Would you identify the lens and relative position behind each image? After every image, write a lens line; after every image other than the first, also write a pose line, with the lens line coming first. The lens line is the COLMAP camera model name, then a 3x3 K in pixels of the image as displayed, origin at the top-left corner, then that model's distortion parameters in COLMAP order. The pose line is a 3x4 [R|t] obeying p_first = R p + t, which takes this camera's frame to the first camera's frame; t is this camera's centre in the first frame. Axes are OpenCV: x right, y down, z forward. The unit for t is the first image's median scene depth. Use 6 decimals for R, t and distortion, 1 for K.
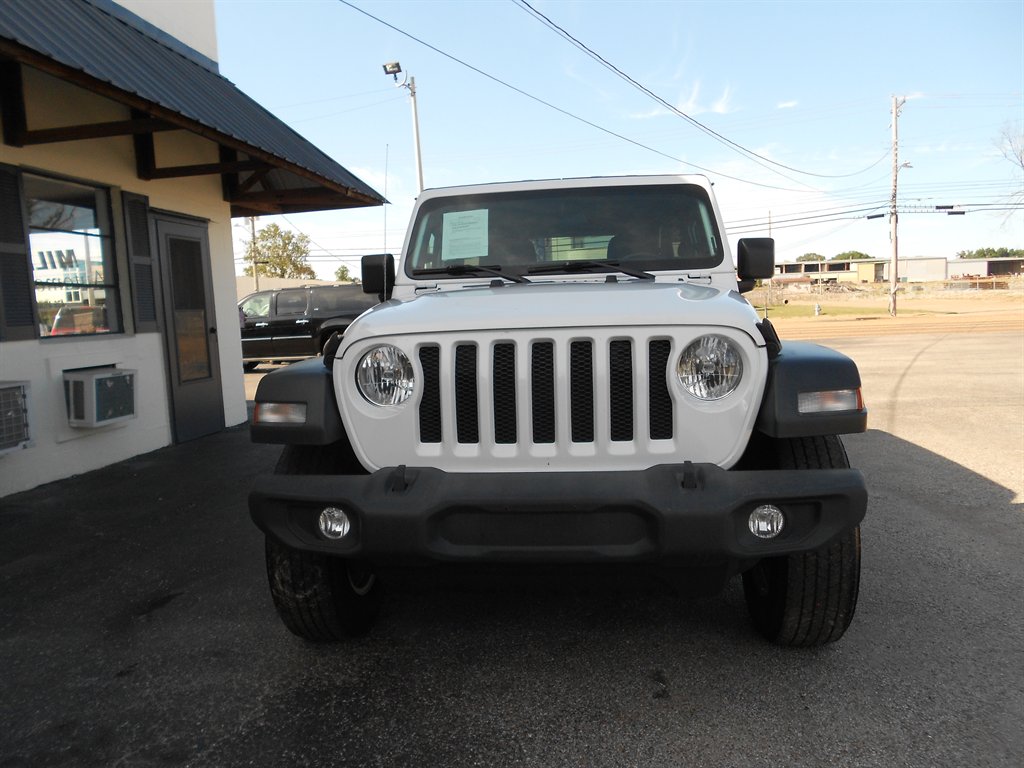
lens RADIAL K [[782.3, 0, 506.4], [0, 782.3, 386.2], [0, 0, 1]] dist [0.036383, -0.046879]
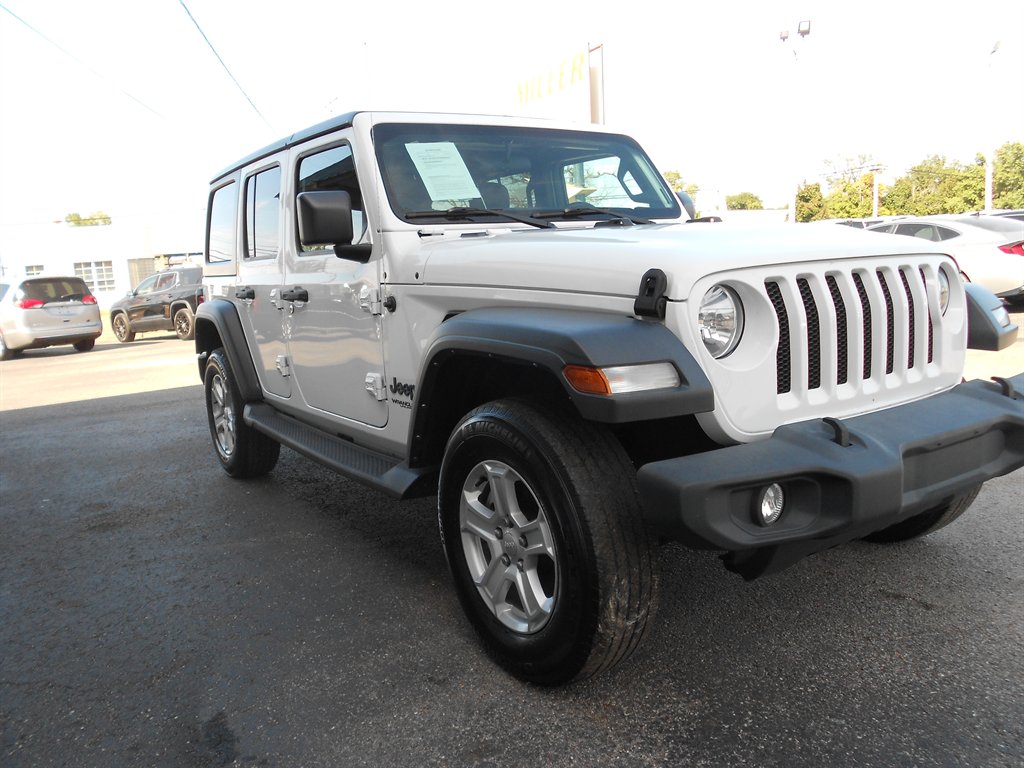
lens RADIAL K [[782.3, 0, 511.5], [0, 782.3, 381.7], [0, 0, 1]] dist [0.036383, -0.046879]
pose [[0.773322, -0.103146, 0.625567, -0.804732], [0.096056, 0.994349, 0.045208, -0.007178], [-0.626695, 0.025129, 0.778860, 0.483956]]
